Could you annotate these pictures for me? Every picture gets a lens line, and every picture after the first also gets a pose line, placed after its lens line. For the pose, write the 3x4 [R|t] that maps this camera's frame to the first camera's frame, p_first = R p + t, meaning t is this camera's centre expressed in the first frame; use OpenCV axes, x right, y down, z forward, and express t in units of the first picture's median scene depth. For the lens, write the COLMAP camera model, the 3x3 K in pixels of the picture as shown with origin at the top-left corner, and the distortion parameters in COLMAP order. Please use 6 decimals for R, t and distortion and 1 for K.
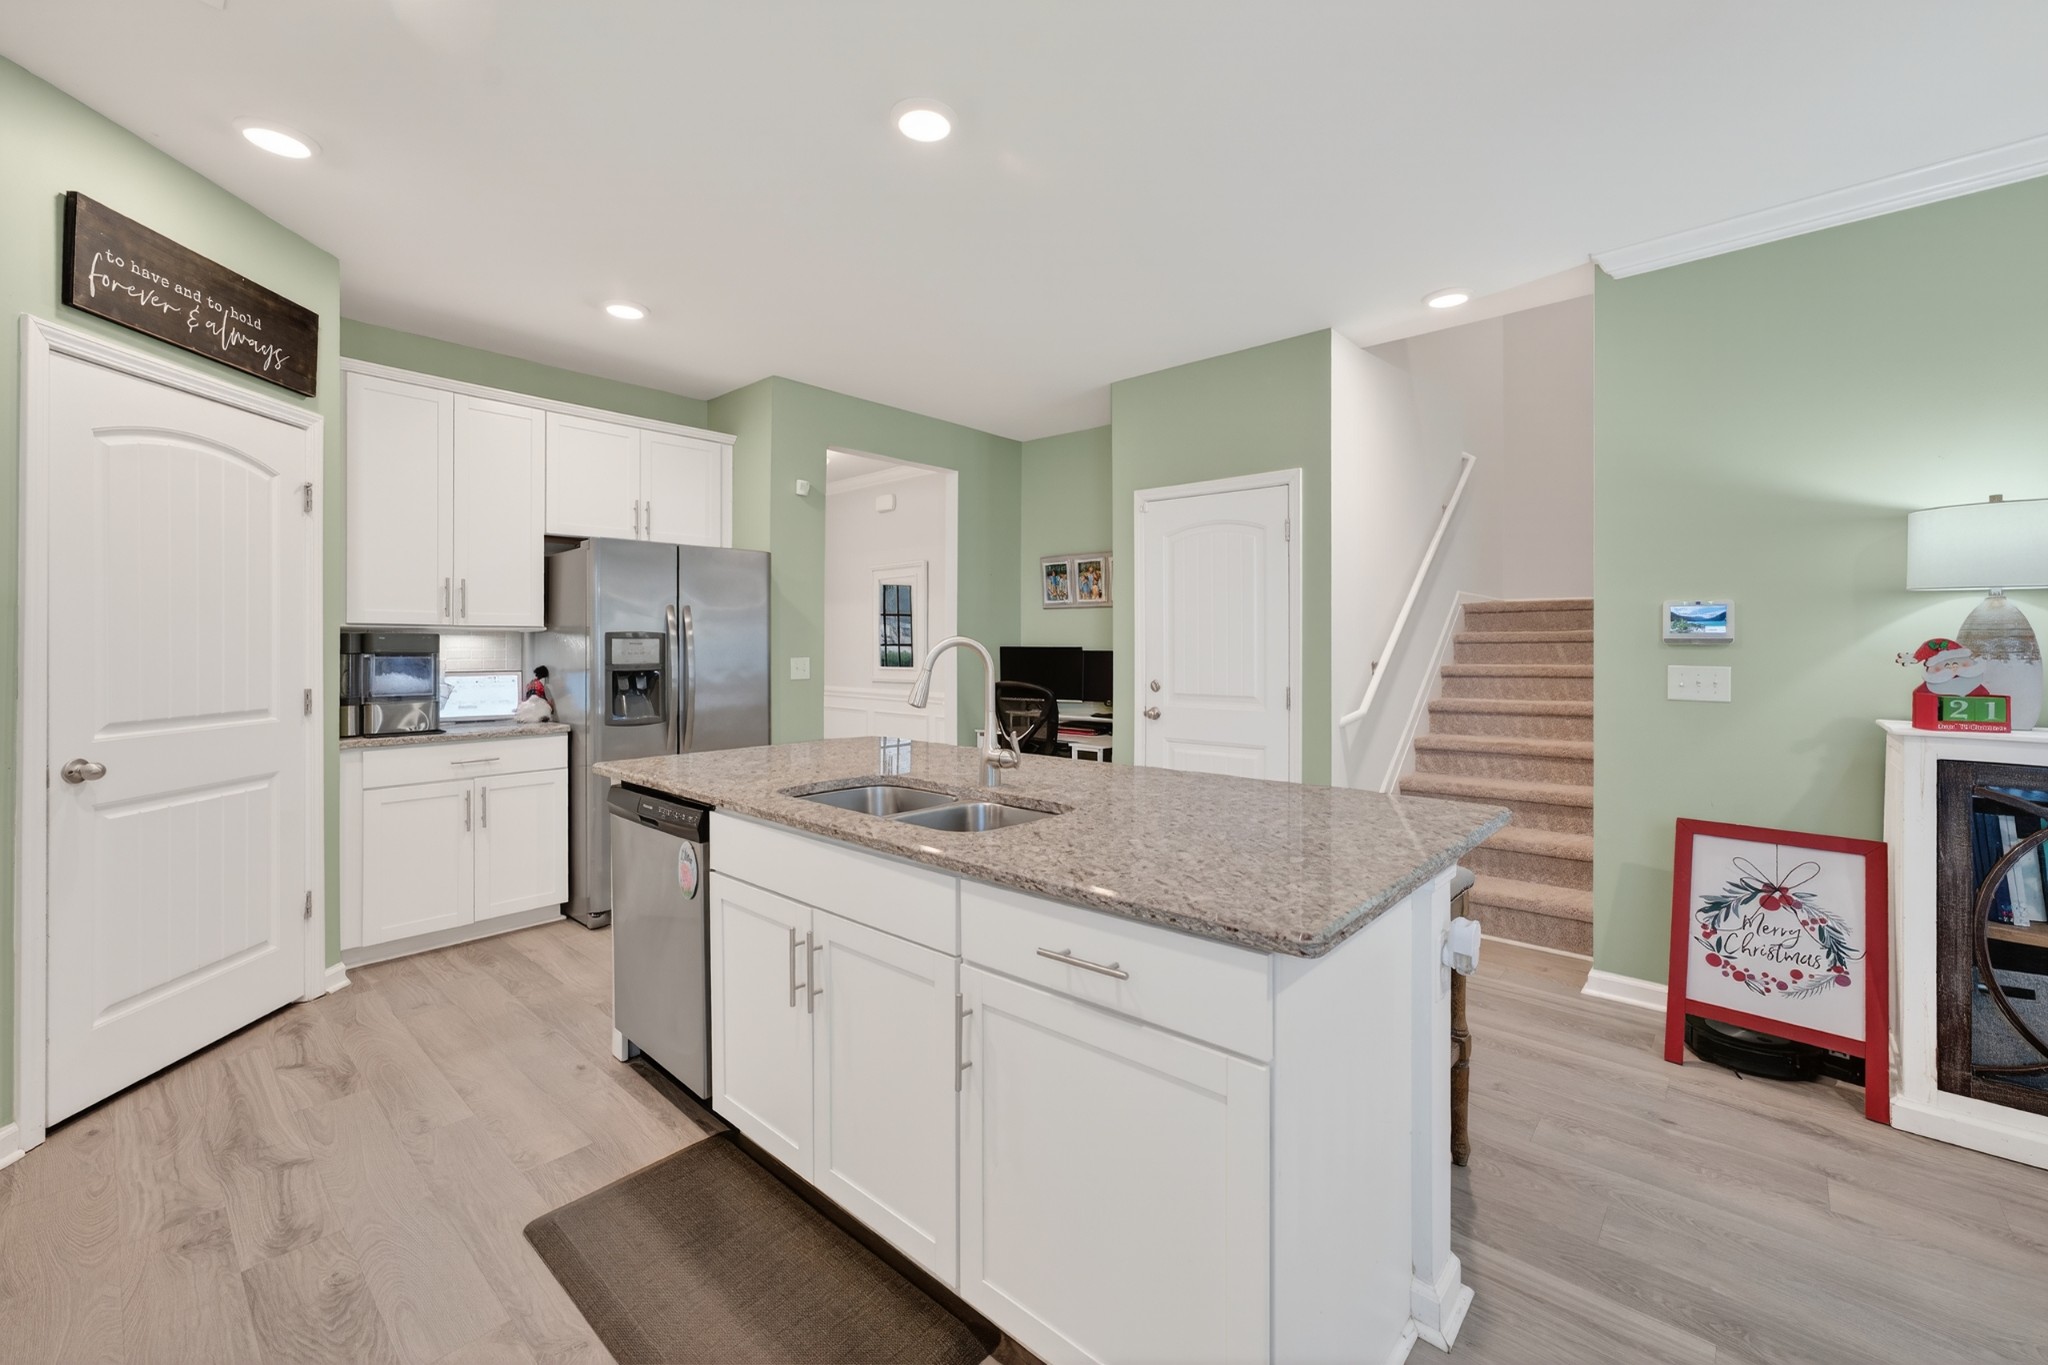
lens RADIAL K [[822.8, 0, 1033.9], [0, 822.8, 643.3], [0, 0, 1]] dist [-0.000874, 0.000225]
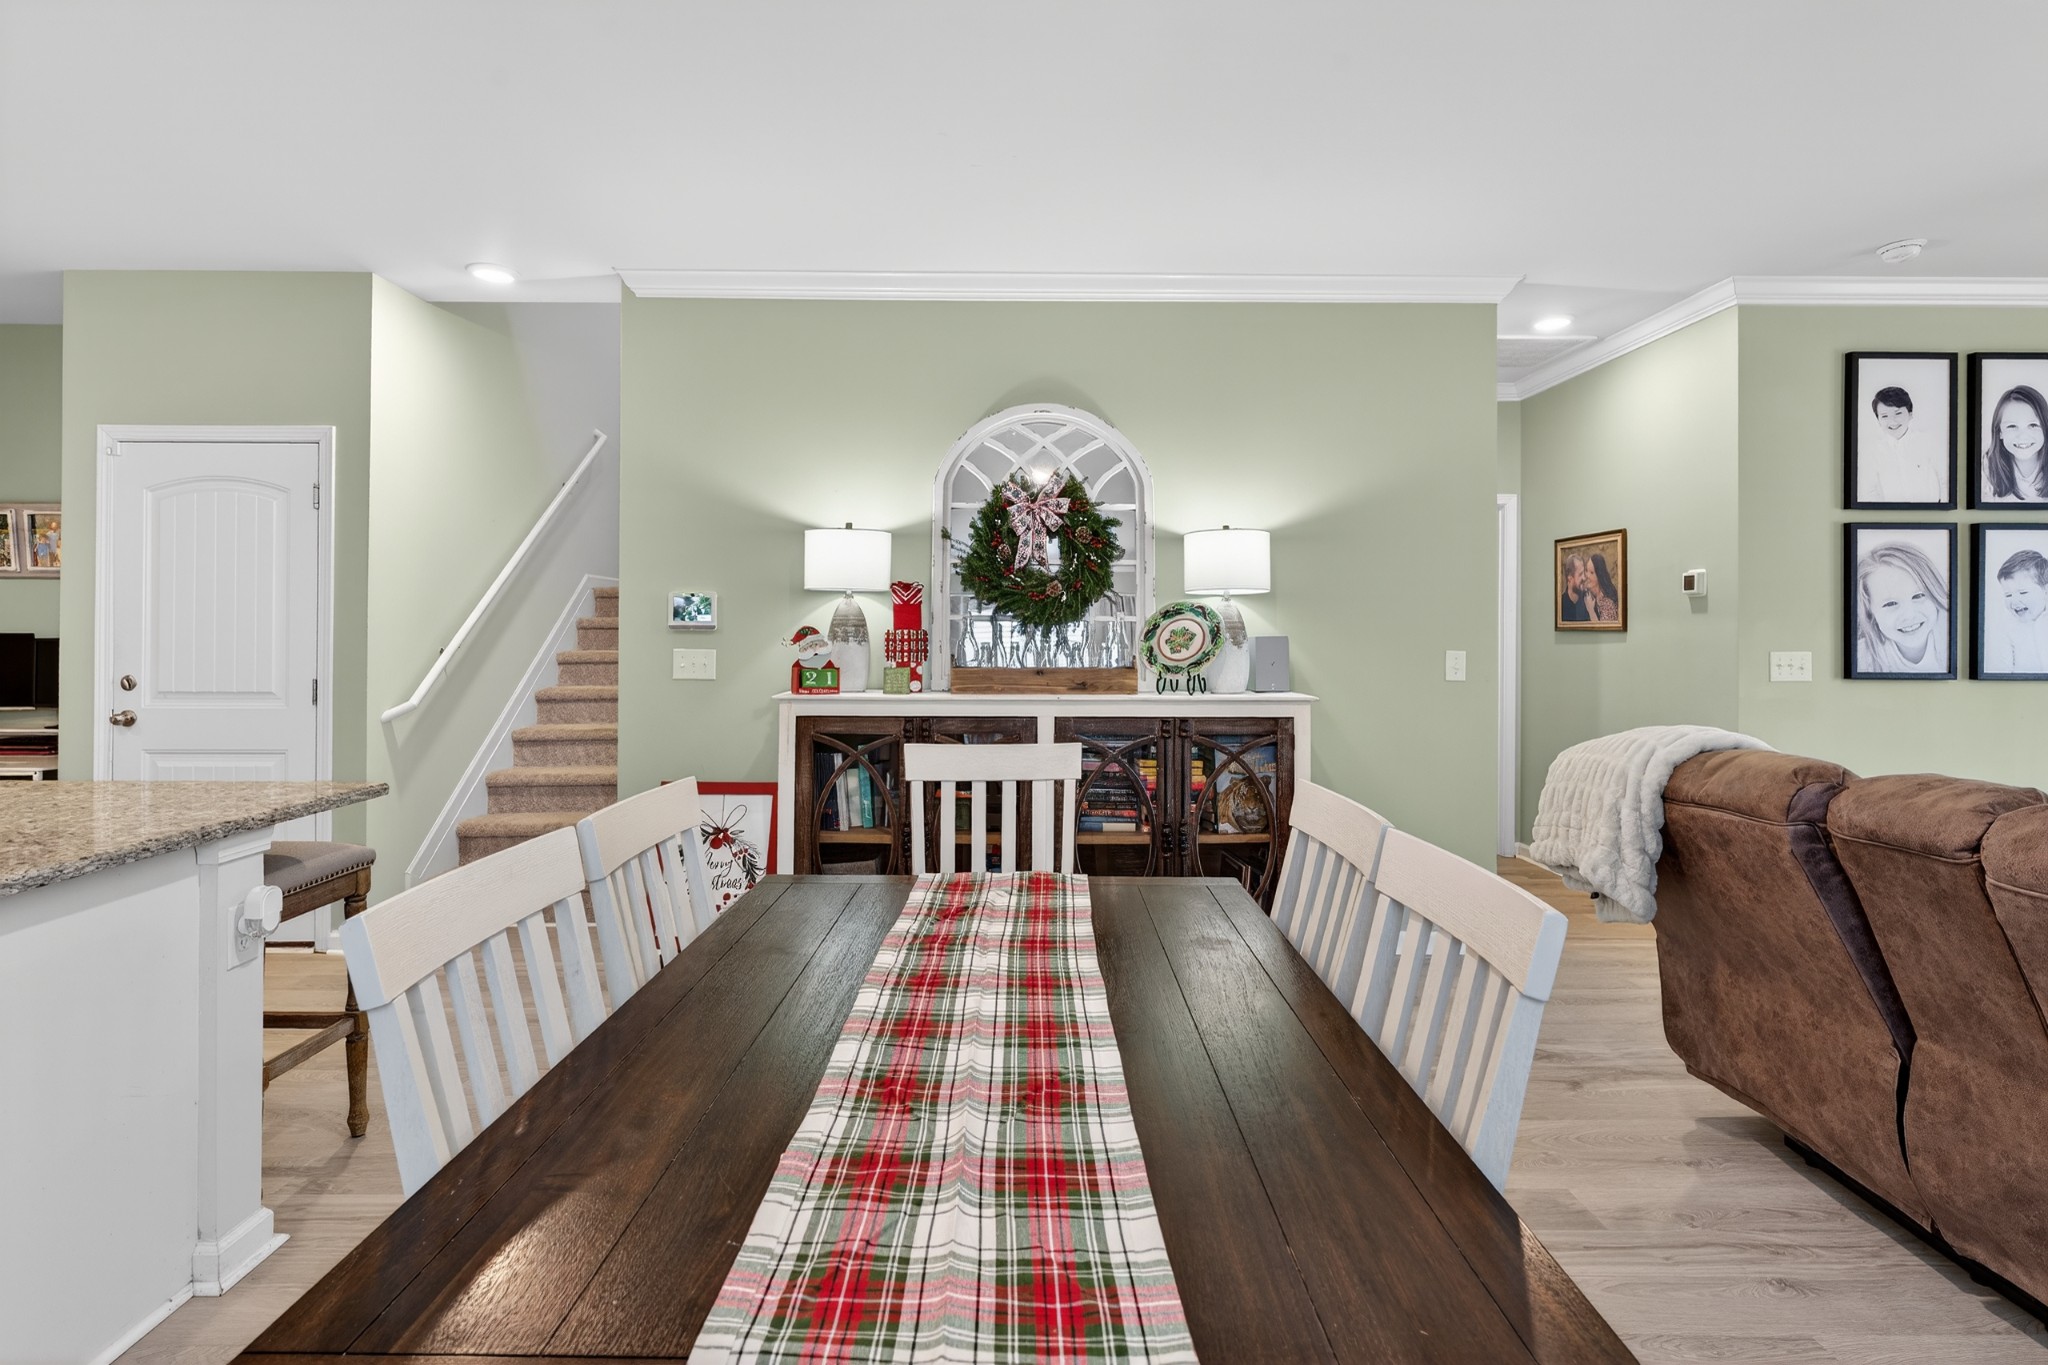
lens RADIAL K [[993.5, 0, 1039.5], [0, 993.5, 635.2], [0, 0, 1]] dist [0.002293, -0.001746]
pose [[0.751701, -0.002296, 0.659501, 0.284081], [-0.001727, 0.999984, 0.005450, 0.000091], [-0.659502, -0.005236, 0.751684, -0.412762]]
